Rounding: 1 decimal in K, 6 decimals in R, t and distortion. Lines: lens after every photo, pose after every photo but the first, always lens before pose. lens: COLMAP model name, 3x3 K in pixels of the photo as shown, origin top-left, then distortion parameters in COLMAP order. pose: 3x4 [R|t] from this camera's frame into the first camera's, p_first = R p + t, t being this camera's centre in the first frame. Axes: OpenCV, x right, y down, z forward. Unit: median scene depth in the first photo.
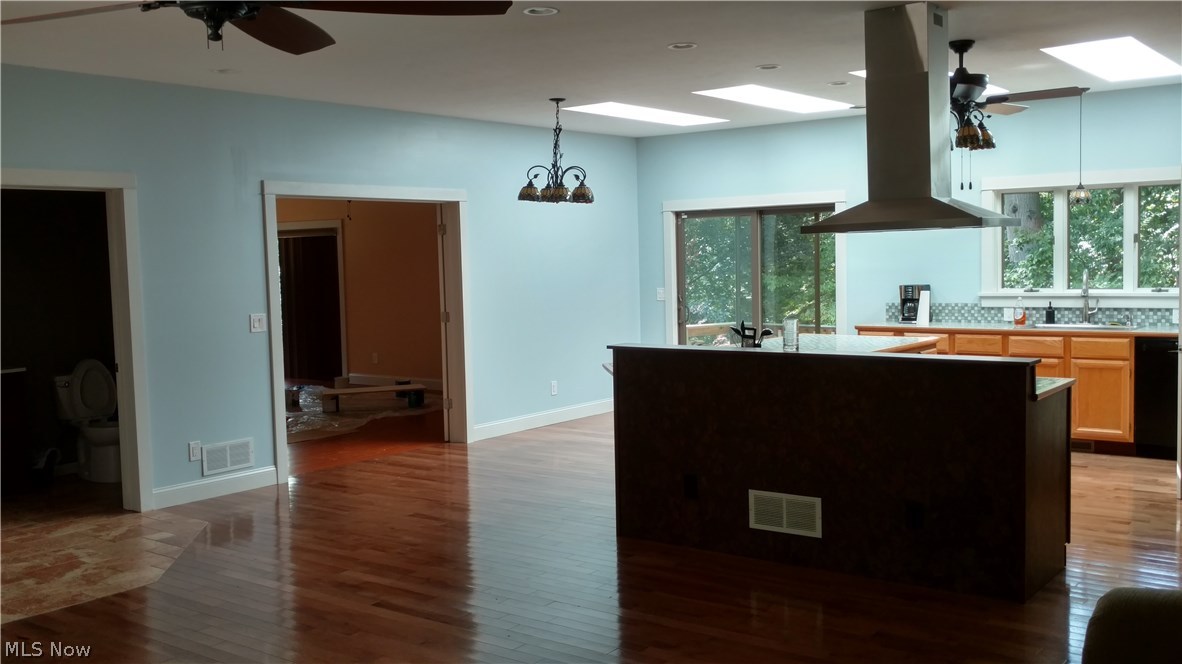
lens RADIAL K [[1116.4, 0, 588.0], [0, 1116.4, 334.8], [0, 0, 1]] dist [0.025344, 0.000000]
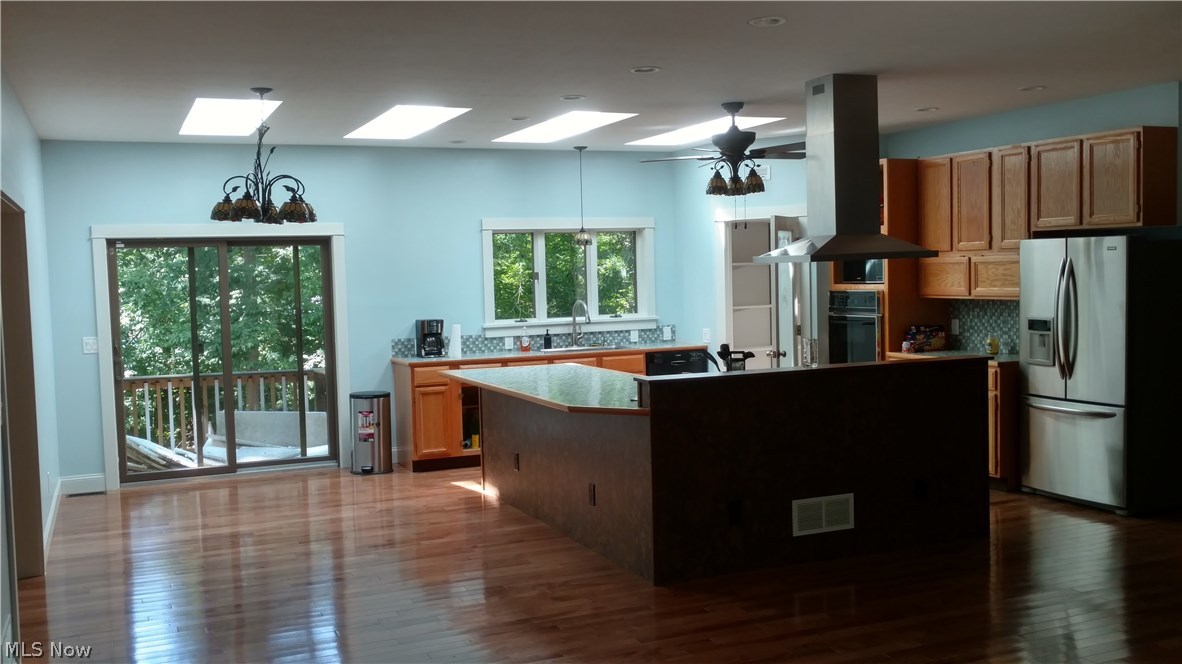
lens RADIAL K [[1116.4, 0, 586.4], [0, 1116.4, 331.9], [0, 0, 1]] dist [0.025344, 0.000000]
pose [[0.484927, -0.037649, 0.873744, -0.570288], [0.078440, 0.996919, -0.000578, -0.023654], [-0.871030, 0.068817, 0.486386, 0.420104]]
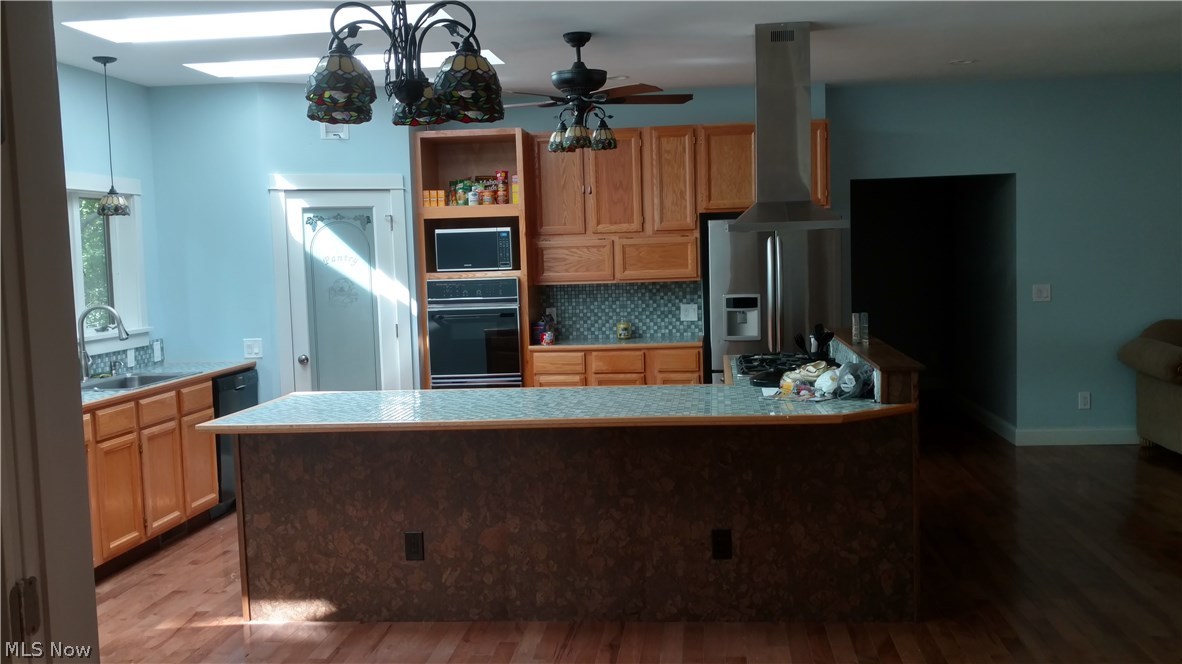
lens RADIAL K [[1116.4, 0, 586.2], [0, 1116.4, 330.4], [0, 0, 1]] dist [0.025344, 0.000000]
pose [[-0.528721, -0.016834, 0.848629, -0.342551], [0.106606, 0.990569, 0.086068, -0.069456], [-0.842074, 0.135975, -0.521940, 1.100318]]
